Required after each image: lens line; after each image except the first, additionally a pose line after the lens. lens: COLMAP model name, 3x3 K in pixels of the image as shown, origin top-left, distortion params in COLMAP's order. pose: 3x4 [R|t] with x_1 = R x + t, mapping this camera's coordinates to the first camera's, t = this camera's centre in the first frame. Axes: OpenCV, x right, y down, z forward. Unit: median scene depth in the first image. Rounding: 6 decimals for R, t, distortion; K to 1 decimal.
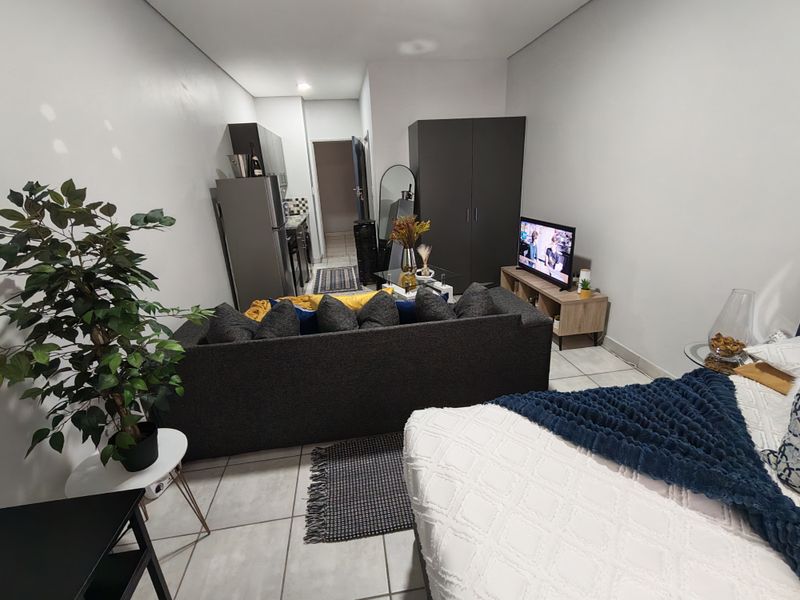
lens RADIAL K [[366.4, 0, 399.1], [0, 366.4, 297.6], [0, 0, 1]] dist [-0.002752, -0.000320]
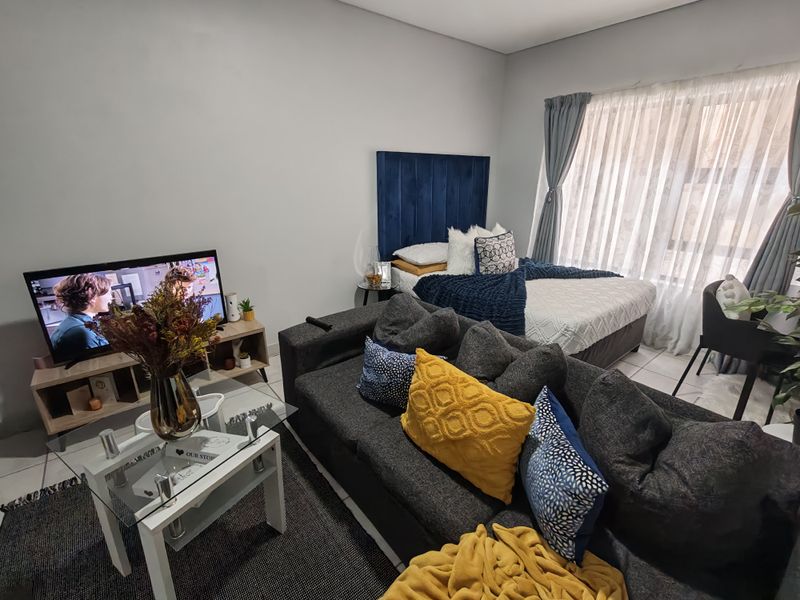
lens RADIAL K [[366.4, 0, 399.1], [0, 366.4, 297.6], [0, 0, 1]] dist [-0.002752, -0.000320]
pose [[-0.494124, -0.243174, 0.834690, -0.416688], [0.297296, 0.854945, 0.425069, -0.323229], [-0.816980, 0.458186, -0.350155, 1.001441]]
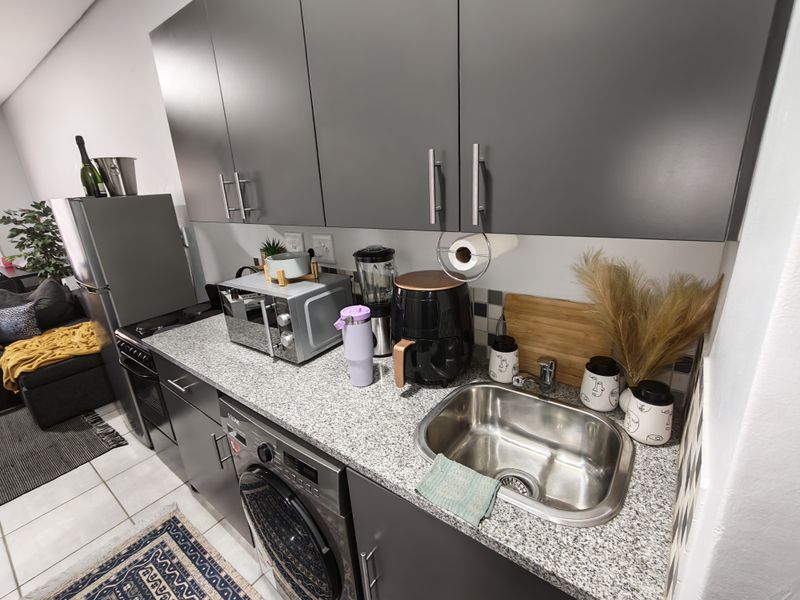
lens RADIAL K [[366.4, 0, 399.1], [0, 366.4, 297.6], [0, 0, 1]] dist [-0.002752, -0.000320]
pose [[-0.719501, 0.288866, -0.631565, -0.376773], [-0.140959, 0.829723, 0.540084, -0.704142], [0.680036, 0.477616, -0.556268, 2.069451]]
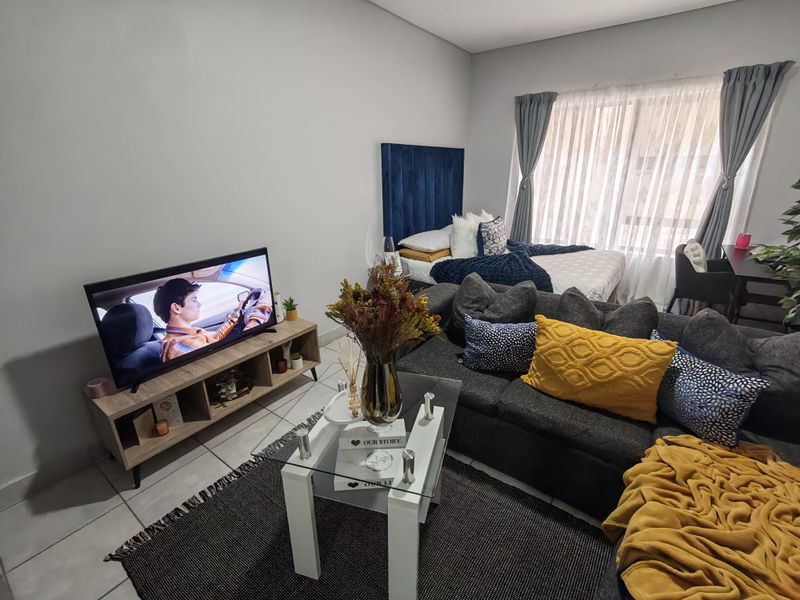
lens RADIAL K [[366.4, 0, 399.1], [0, 366.4, 297.6], [0, 0, 1]] dist [-0.002752, -0.000320]
pose [[-0.703010, -0.192085, 0.684748, -0.254287], [0.268448, 0.819932, 0.505615, -0.415851], [-0.658568, 0.539272, -0.524856, 1.275748]]
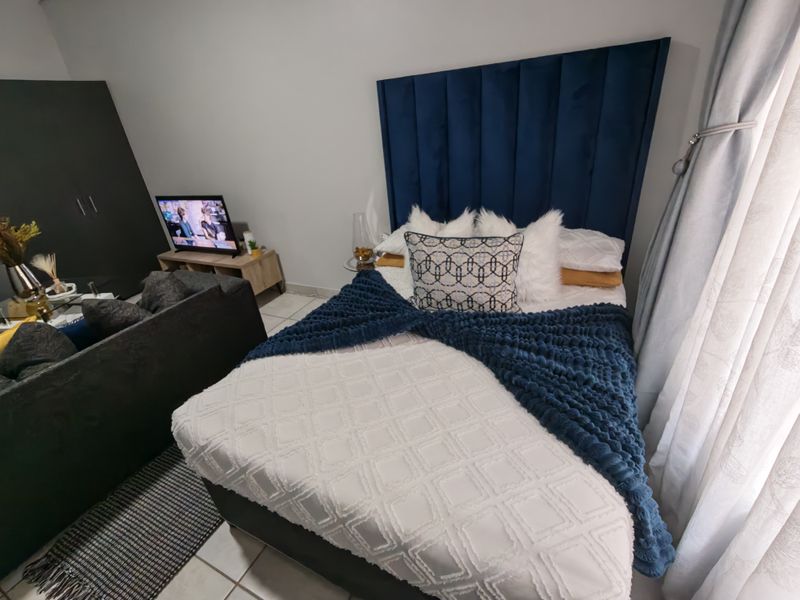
lens RADIAL K [[366.4, 0, 399.1], [0, 366.4, 297.6], [0, 0, 1]] dist [-0.002752, -0.000320]
pose [[0.581183, -0.377274, 0.721034, -0.081386], [0.326892, 0.919644, 0.217706, 0.013862], [-0.745230, 0.109173, 0.657810, -0.024108]]
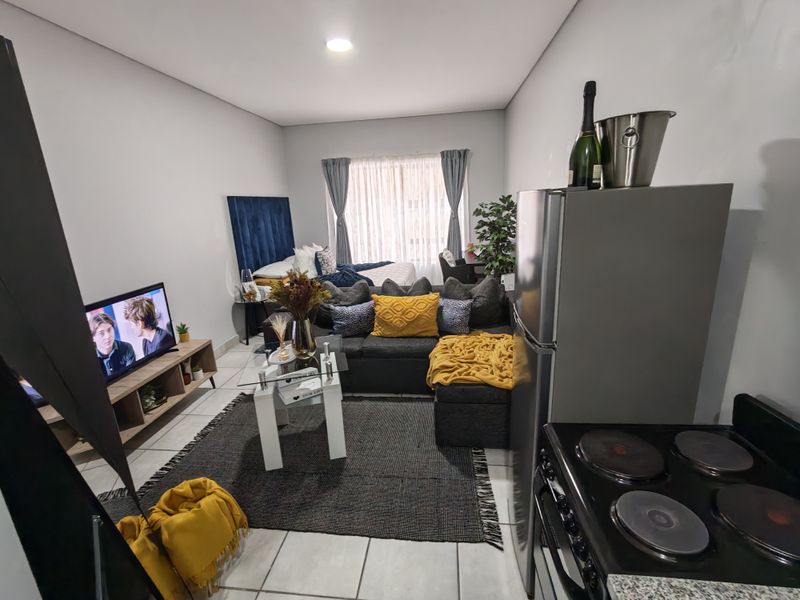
lens RADIAL K [[366.4, 0, 399.1], [0, 366.4, 297.6], [0, 0, 1]] dist [-0.002752, -0.000320]
pose [[-0.957995, 0.012978, 0.286492, -0.375618], [0.169330, 0.831850, 0.528539, -0.554817], [-0.231459, 0.554849, -0.799105, 1.639618]]
